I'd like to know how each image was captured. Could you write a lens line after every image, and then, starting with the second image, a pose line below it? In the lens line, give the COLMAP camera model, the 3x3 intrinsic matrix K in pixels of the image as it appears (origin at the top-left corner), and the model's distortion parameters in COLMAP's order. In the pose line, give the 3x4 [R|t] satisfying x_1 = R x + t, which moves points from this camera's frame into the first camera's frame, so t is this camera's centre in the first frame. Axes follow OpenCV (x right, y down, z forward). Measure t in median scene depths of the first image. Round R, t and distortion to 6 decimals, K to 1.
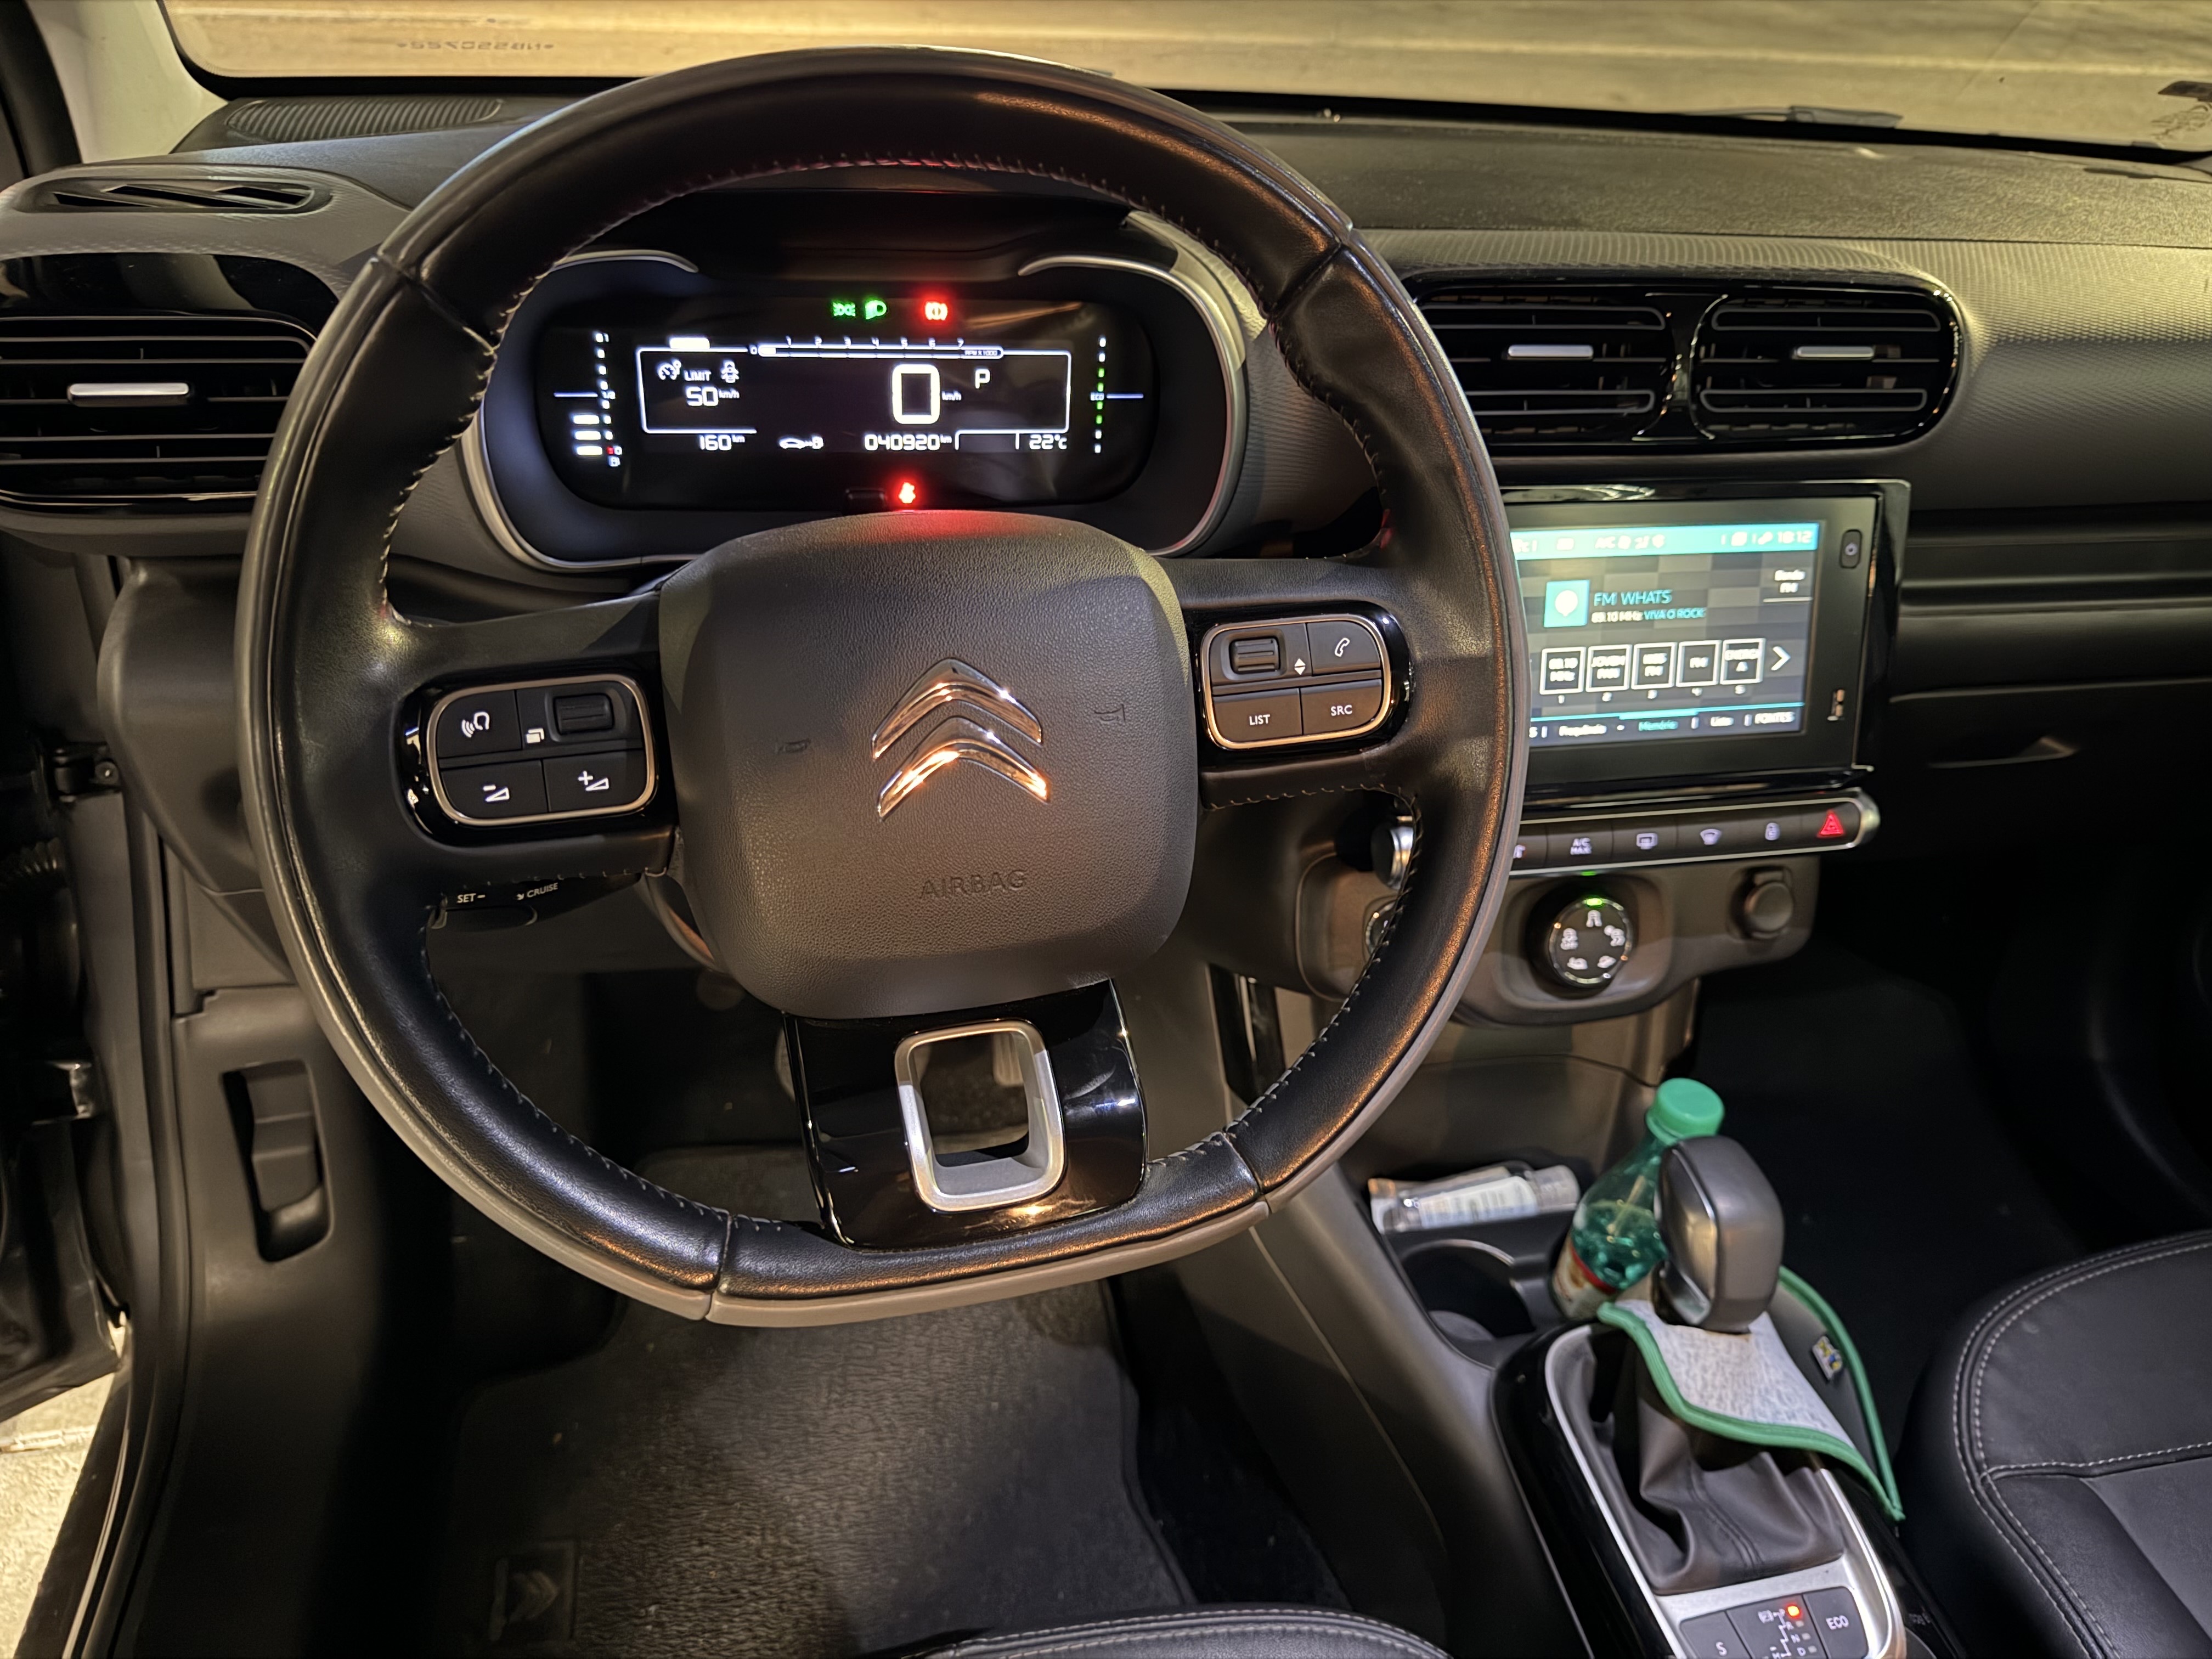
lens RADIAL K [[1537.4, 0, 1106.0], [0, 1537.4, 829.5], [0, 0, 1]] dist [0.095524, -0.209384]
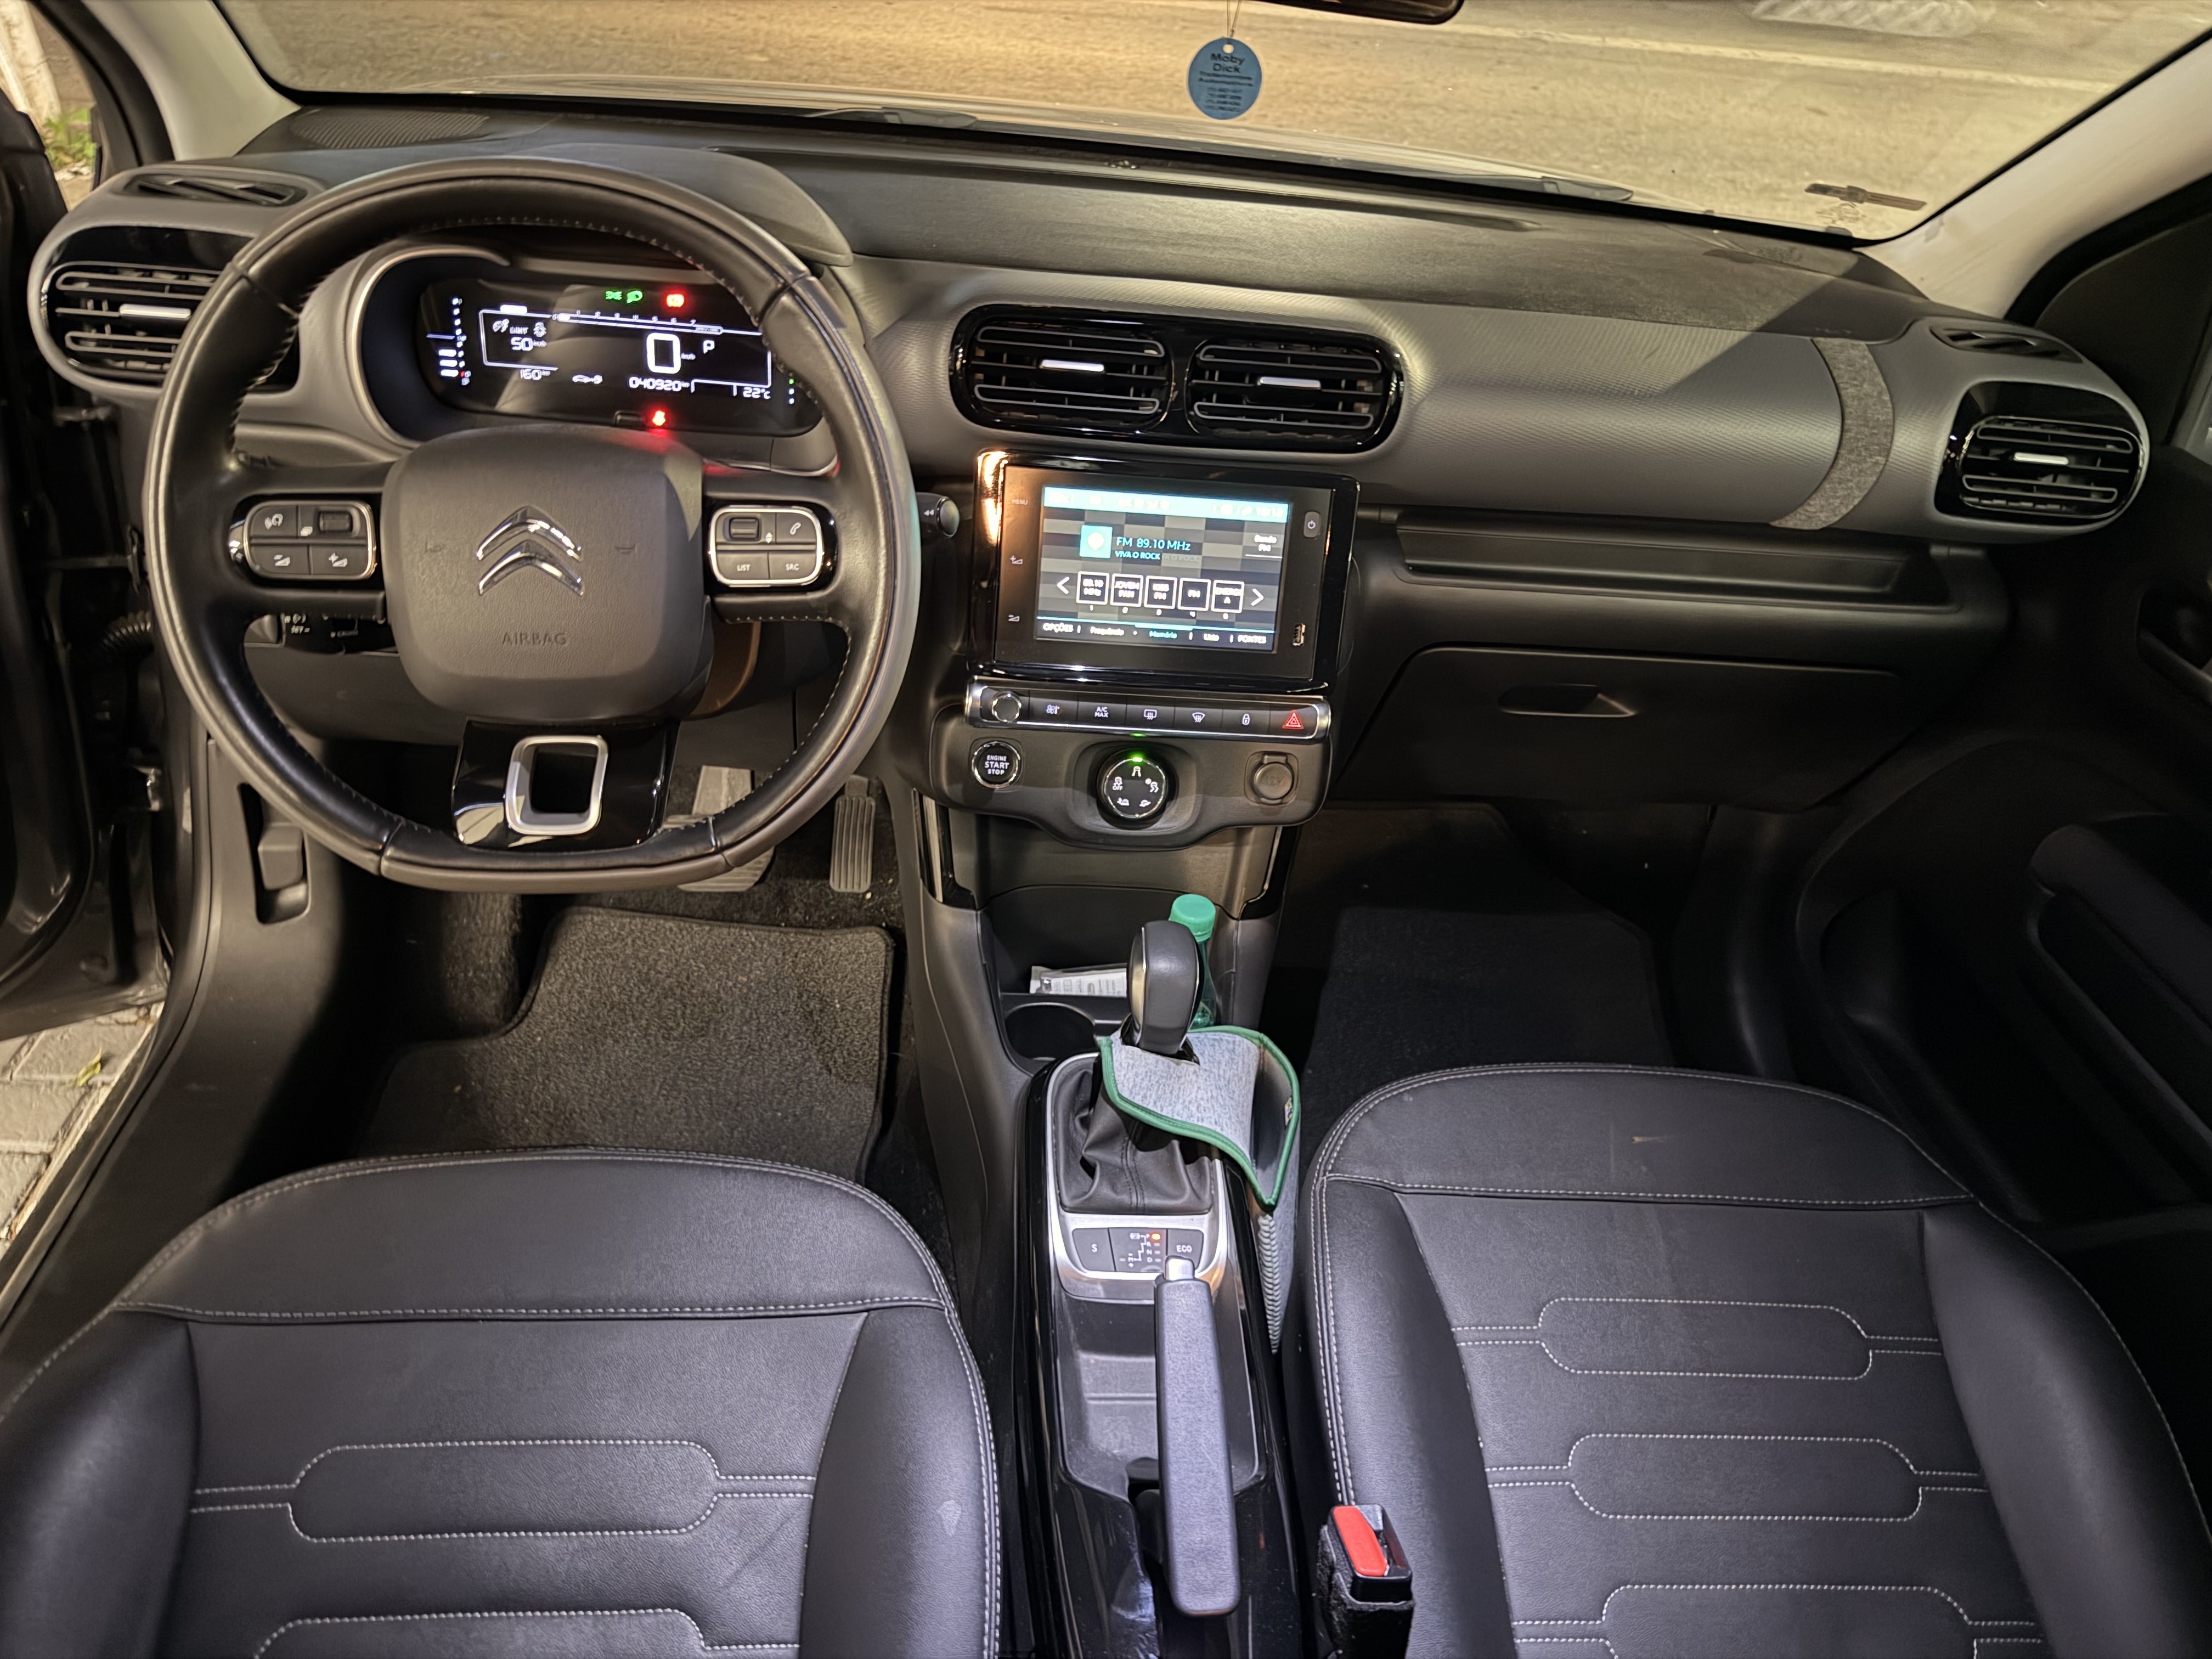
lens RADIAL K [[1560.7, 0, 1144.3], [0, 1560.7, 841.8], [0, 0, 1]] dist [0.103528, -0.263525]
pose [[0.988136, 0.121104, -0.094453, 0.528738], [-0.117695, 0.992208, 0.040886, 0.071057], [0.098668, -0.029285, 0.994689, -0.482504]]
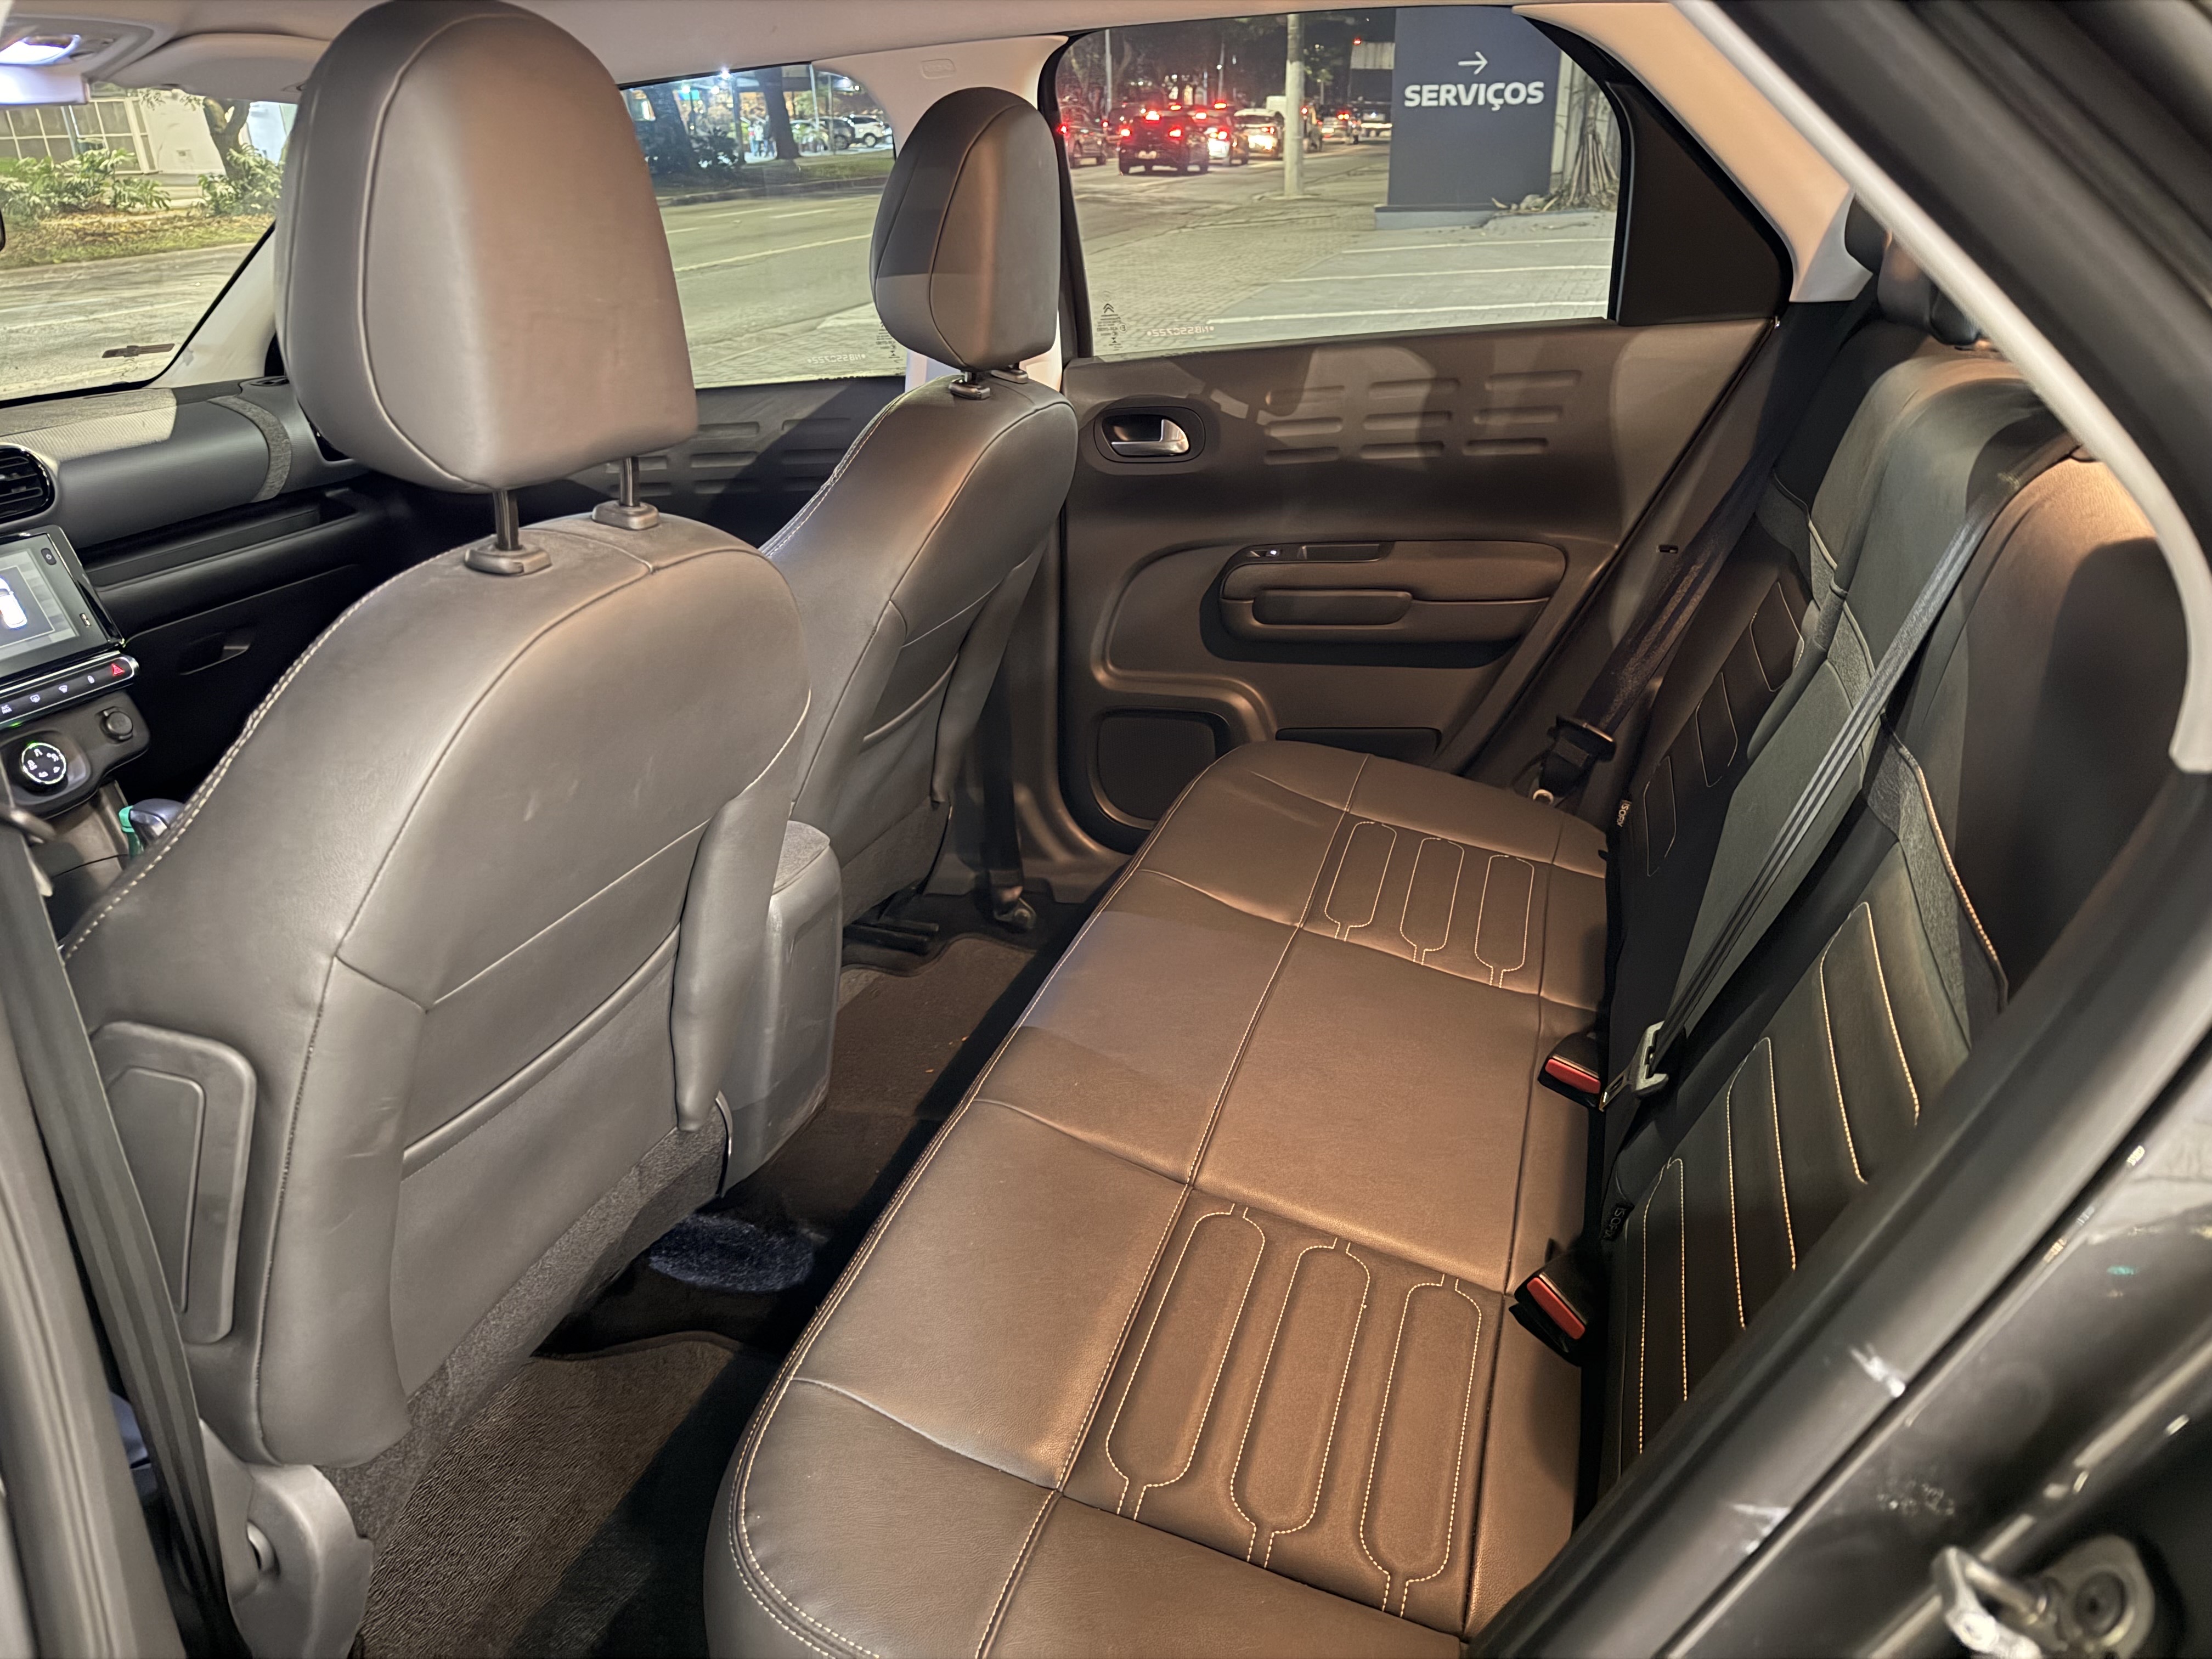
lens RADIAL K [[1527.2, 0, 1106.0], [0, 1527.2, 829.5], [0, 0, 1]] dist [0.044345, -0.039894]
pose [[0.502270, -0.417180, 0.757421, -0.675569], [0.534281, 0.838443, 0.107507, 0.793498], [-0.679903, 0.350678, 0.644016, -1.492177]]
